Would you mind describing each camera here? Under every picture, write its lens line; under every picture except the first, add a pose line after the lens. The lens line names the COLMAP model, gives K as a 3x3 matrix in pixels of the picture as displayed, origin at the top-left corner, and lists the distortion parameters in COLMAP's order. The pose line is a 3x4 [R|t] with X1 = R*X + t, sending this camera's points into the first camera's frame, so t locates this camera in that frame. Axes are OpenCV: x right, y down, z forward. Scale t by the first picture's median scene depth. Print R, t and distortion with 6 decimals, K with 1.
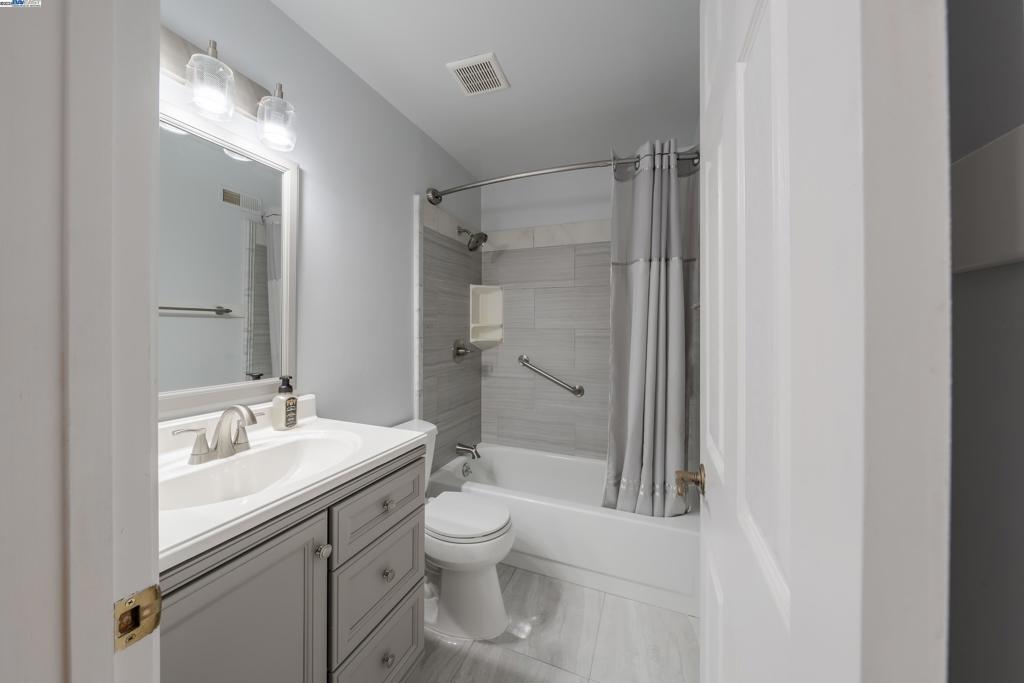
lens RADIAL K [[355.7, 0, 515.7], [0, 355.7, 331.3], [0, 0, 1]] dist [-0.003382, -0.000235]
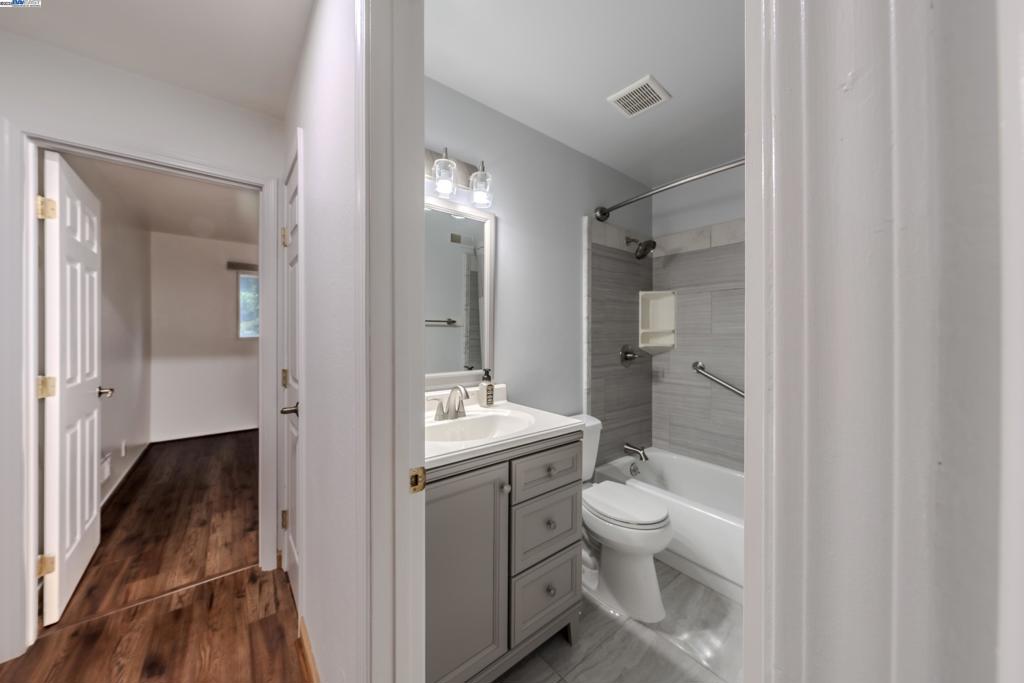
lens RADIAL K [[358.2, 0, 512.0], [0, 358.2, 341.5], [0, 0, 1]] dist [-0.001157, -0.000077]
pose [[0.866785, 0.008337, -0.498612, 0.114293], [-0.001695, 0.999904, 0.013772, -0.000144], [0.498679, -0.011092, 0.866716, -0.138060]]
